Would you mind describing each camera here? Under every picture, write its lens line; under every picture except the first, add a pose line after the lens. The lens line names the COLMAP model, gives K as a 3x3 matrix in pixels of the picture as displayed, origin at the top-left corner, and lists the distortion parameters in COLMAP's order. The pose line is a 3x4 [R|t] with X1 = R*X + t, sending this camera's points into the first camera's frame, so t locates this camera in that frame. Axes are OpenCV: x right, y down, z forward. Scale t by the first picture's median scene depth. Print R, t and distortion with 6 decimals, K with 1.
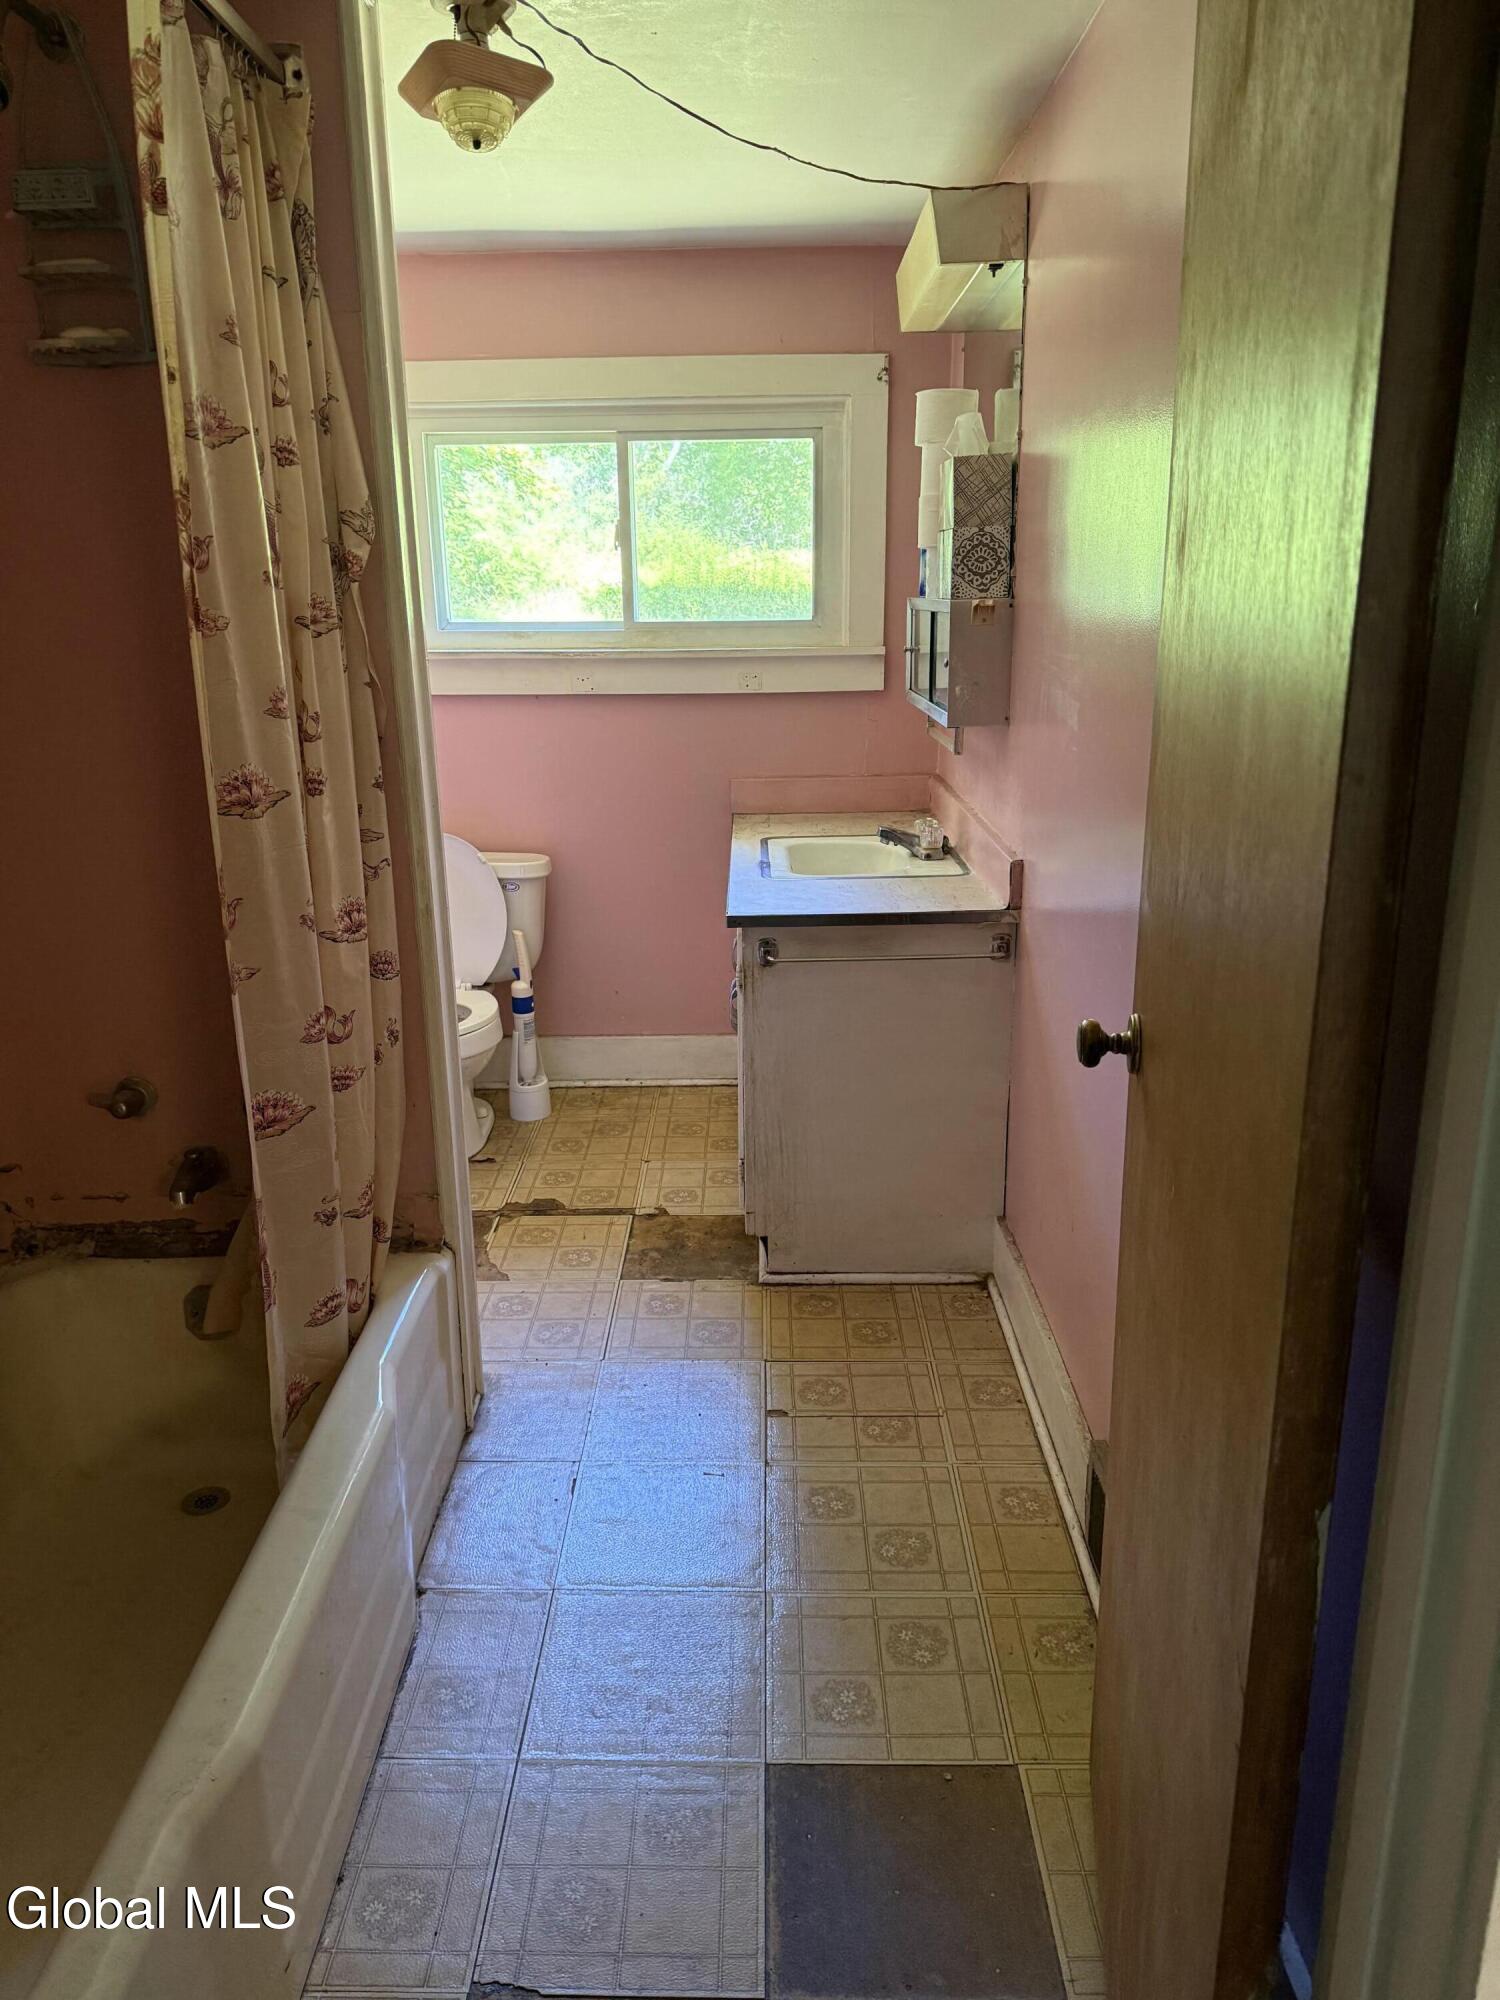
lens RADIAL K [[1392.5, 0, 756.7], [0, 1392.5, 1019.9], [0, 0, 1]] dist [0.058288, -0.002486]
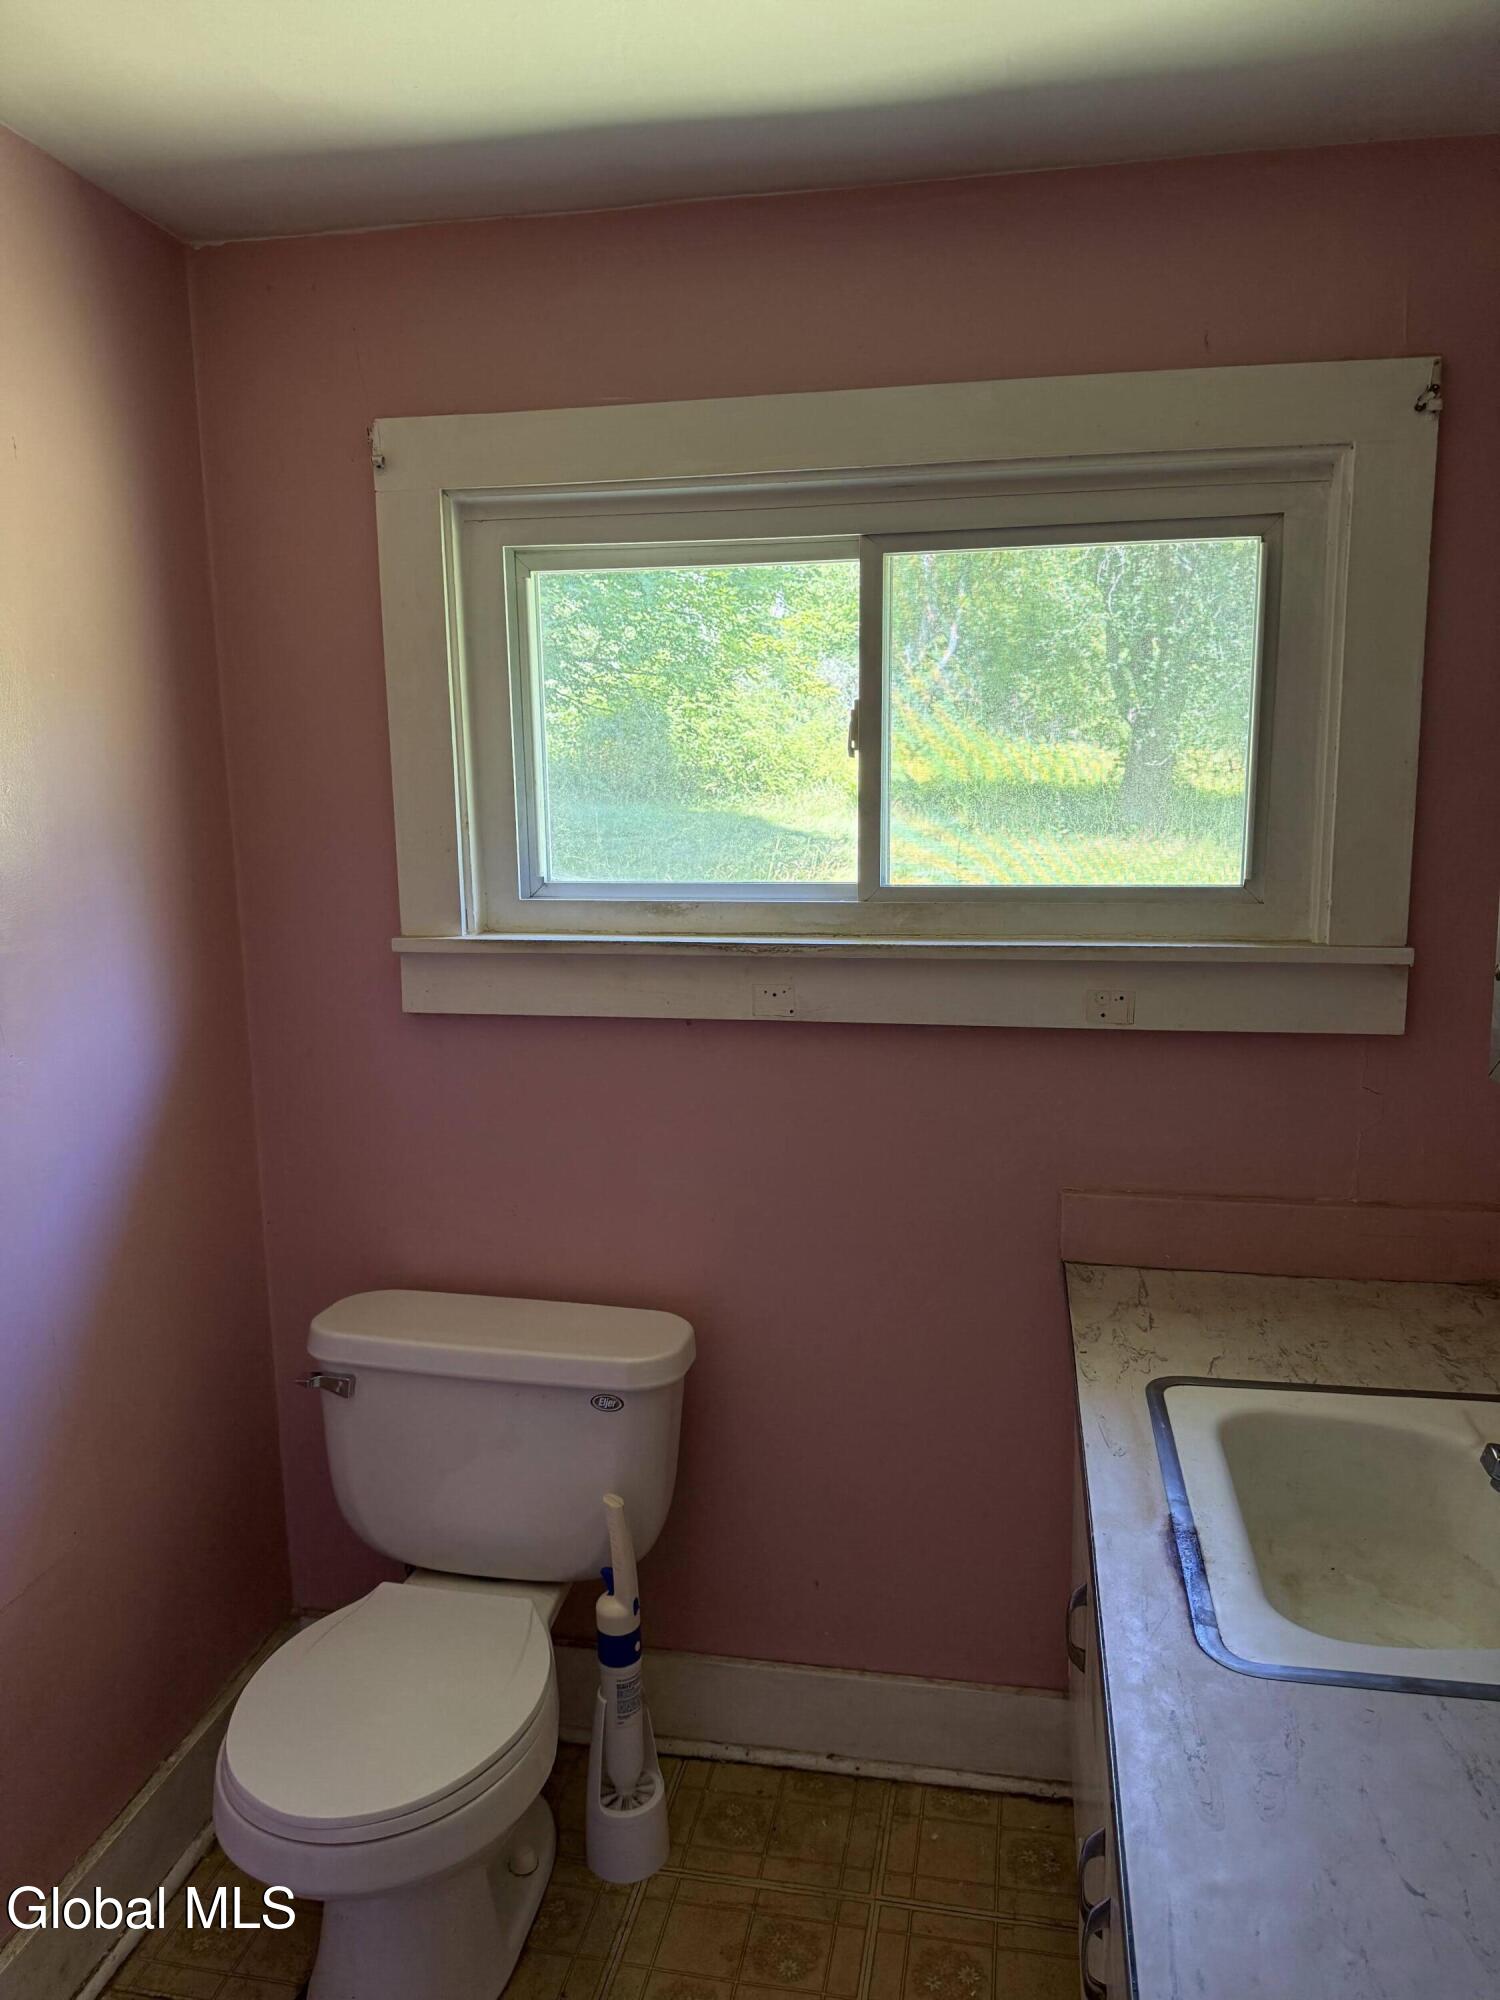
lens RADIAL K [[1392.5, 0, 740.6], [0, 1392.5, 996.6], [0, 0, 1]] dist [0.058288, -0.002486]
pose [[0.980353, 0.030974, -0.194803, -0.033266], [-0.058853, 0.988543, -0.138996, -0.156390], [0.188265, 0.147730, 0.970944, 0.455516]]
